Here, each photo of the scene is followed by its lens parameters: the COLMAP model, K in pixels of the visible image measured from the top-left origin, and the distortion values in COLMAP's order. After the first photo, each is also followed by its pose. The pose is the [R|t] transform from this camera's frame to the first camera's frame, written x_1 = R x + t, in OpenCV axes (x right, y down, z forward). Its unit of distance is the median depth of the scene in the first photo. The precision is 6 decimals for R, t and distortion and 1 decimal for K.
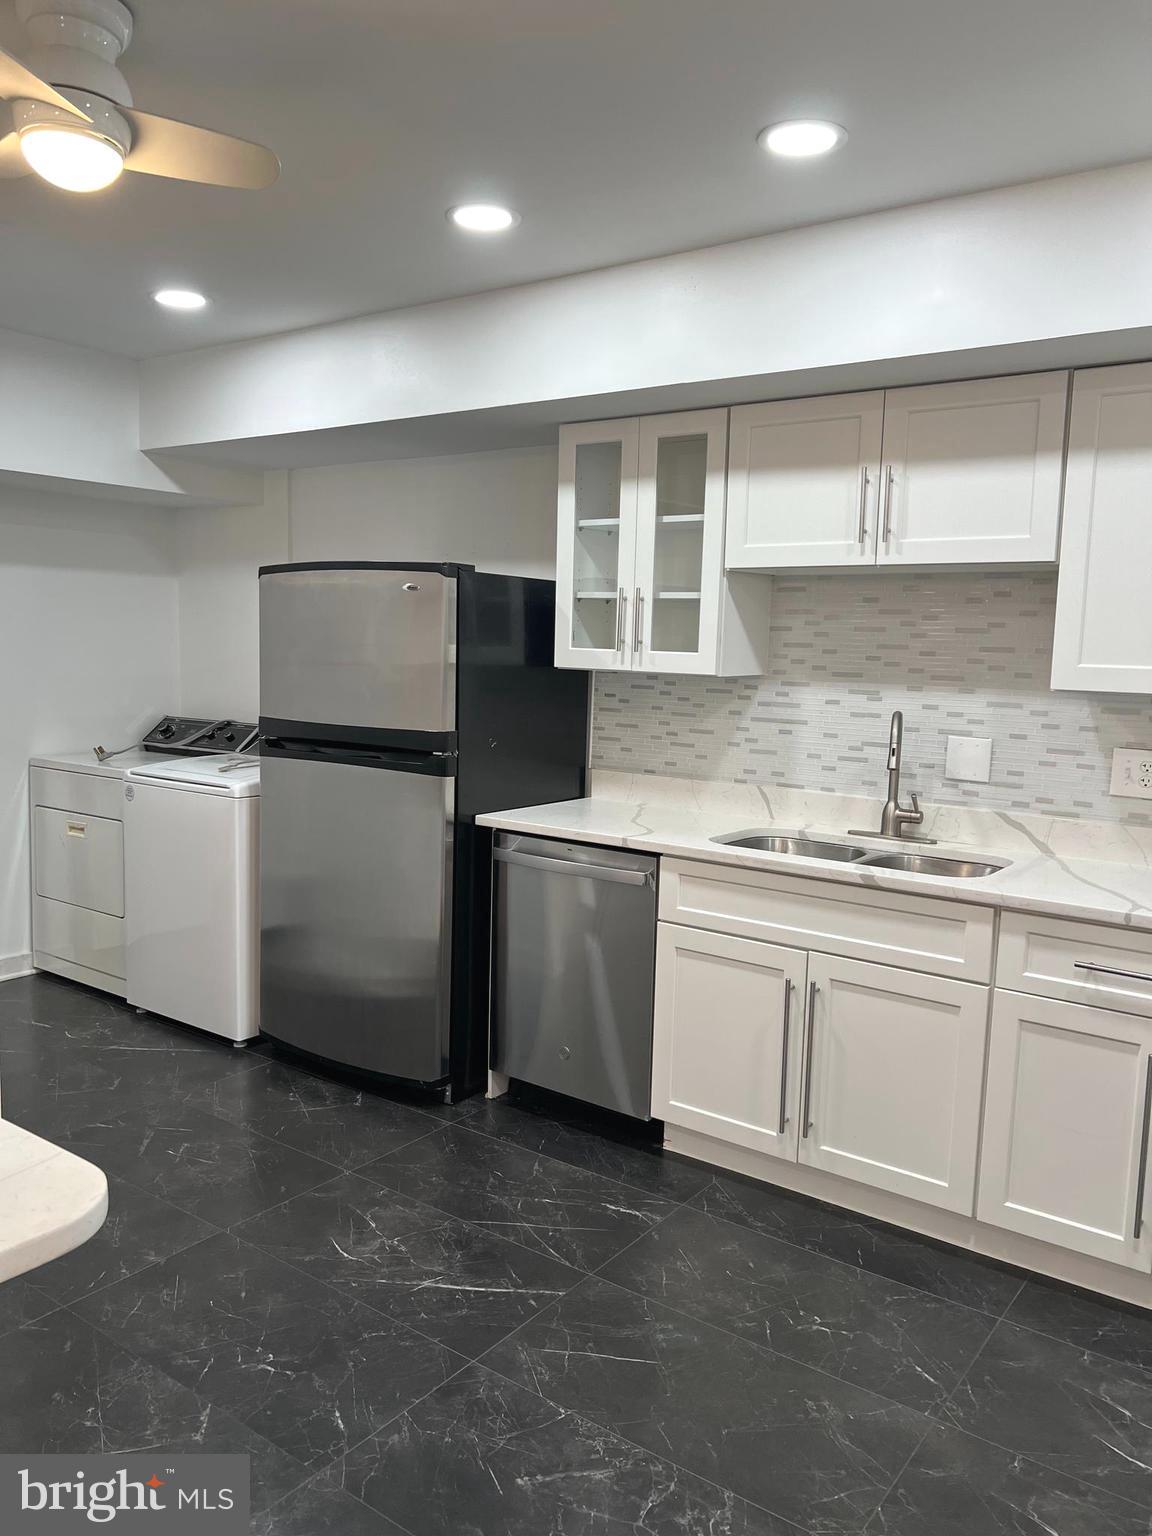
lens RADIAL K [[1155.8, 0, 587.4], [0, 1155.8, 775.9], [0, 0, 1]] dist [0.038925, -0.060981]
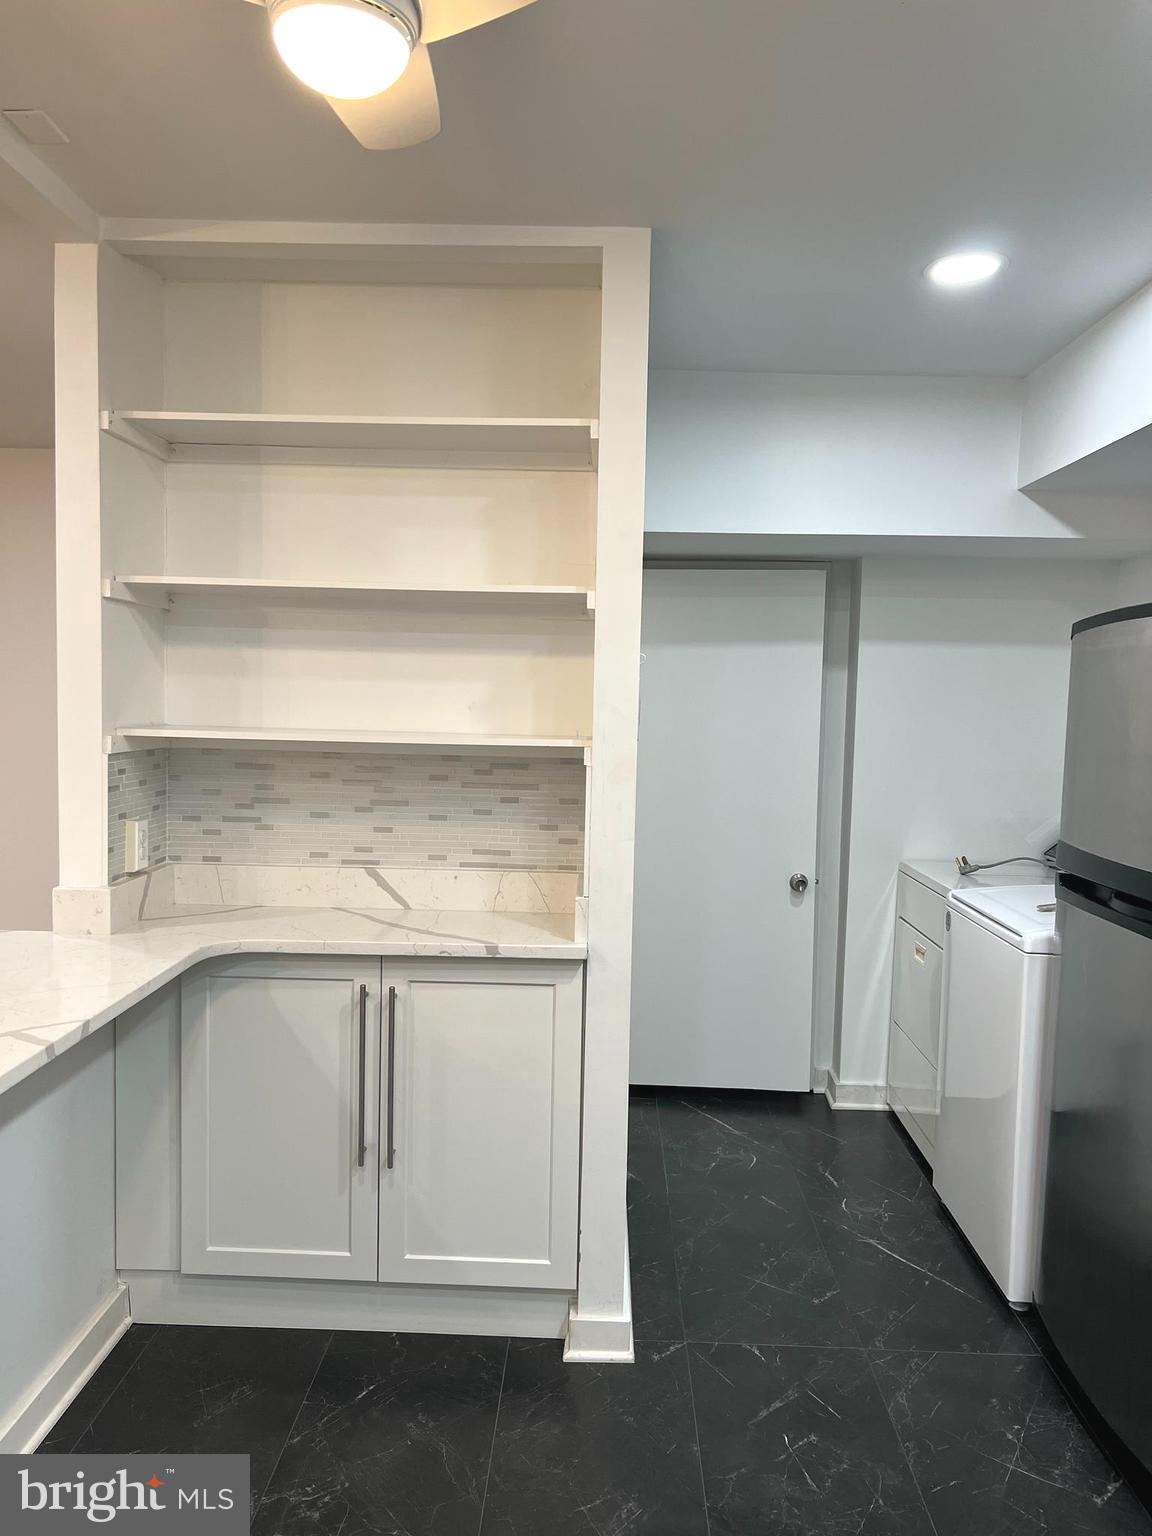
lens RADIAL K [[1155.8, 0, 580.1], [0, 1155.8, 778.2], [0, 0, 1]] dist [0.038925, -0.060981]
pose [[0.574356, 0.045891, -0.817318, 0.097088], [-0.107943, 0.993955, -0.020046, -0.037526], [0.811458, 0.099738, 0.575838, 0.326986]]
